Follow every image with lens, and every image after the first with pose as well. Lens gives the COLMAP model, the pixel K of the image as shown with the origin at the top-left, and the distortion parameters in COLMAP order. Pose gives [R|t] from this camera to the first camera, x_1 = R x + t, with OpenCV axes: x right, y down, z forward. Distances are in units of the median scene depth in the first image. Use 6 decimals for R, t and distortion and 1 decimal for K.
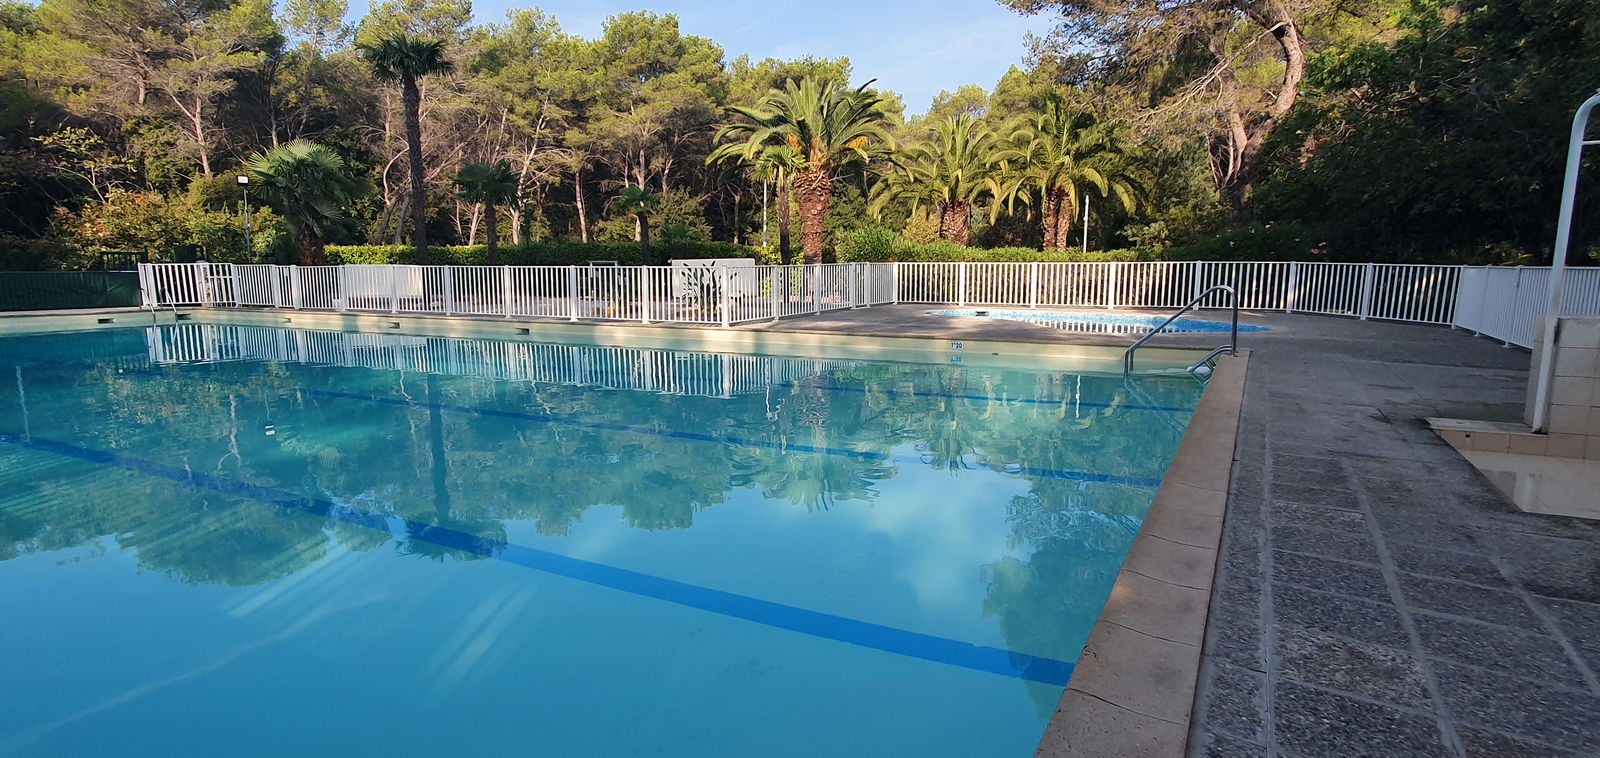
lens RADIAL K [[828.7, 0, 799.5], [0, 828.7, 392.9], [0, 0, 1]] dist [0.000682, -0.011845]
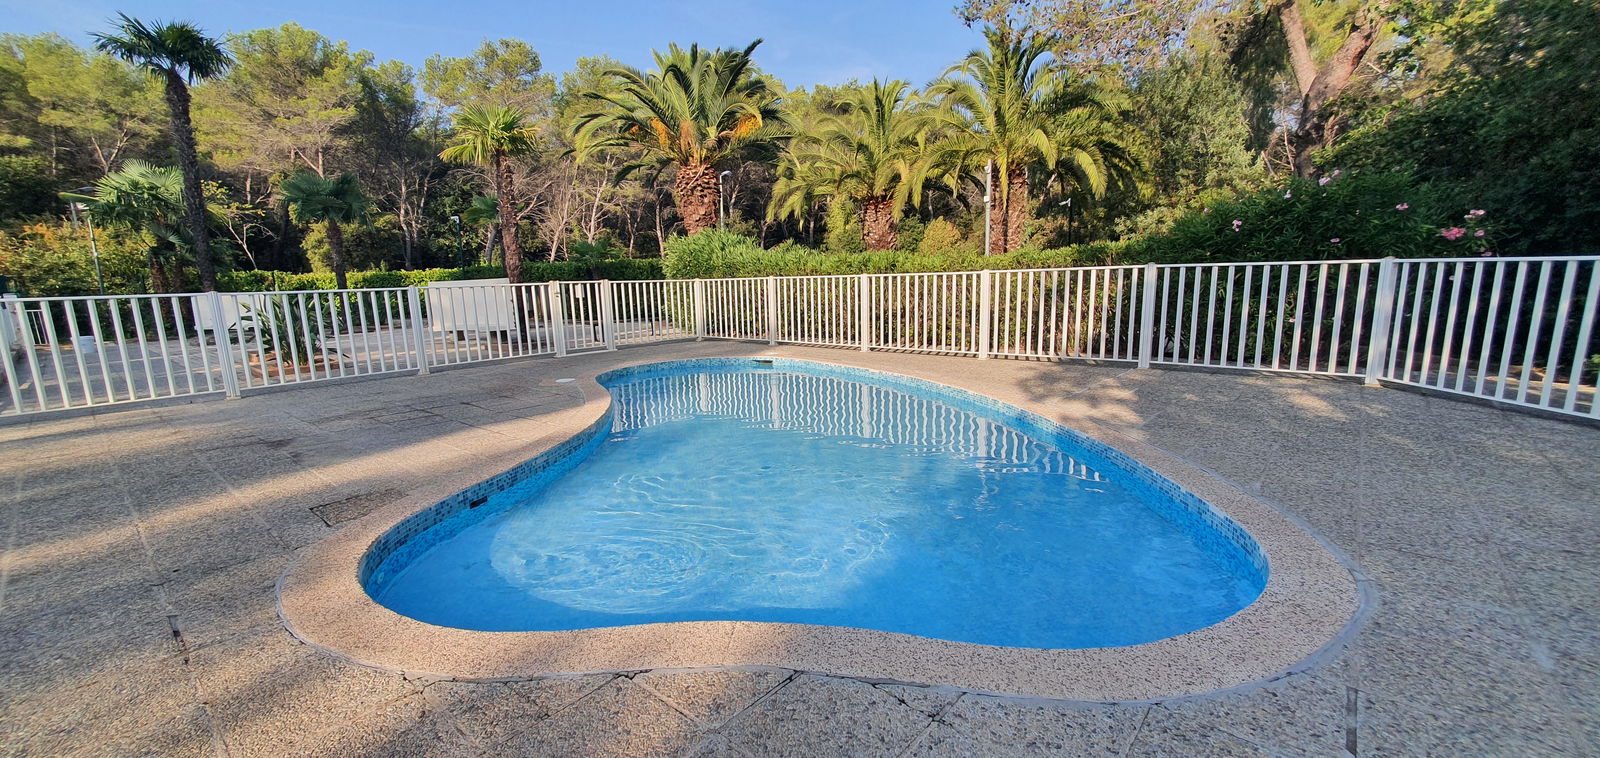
lens RADIAL K [[643.2, 0, 800.0], [0, 643.2, 379.0], [0, 0, 1]] dist [0.000817, 0.000093]
pose [[0.977241, 0.008626, -0.211955, 0.264222], [-0.008600, 0.999962, 0.001046, -0.067554], [0.211956, 0.000800, 0.977279, 0.436775]]
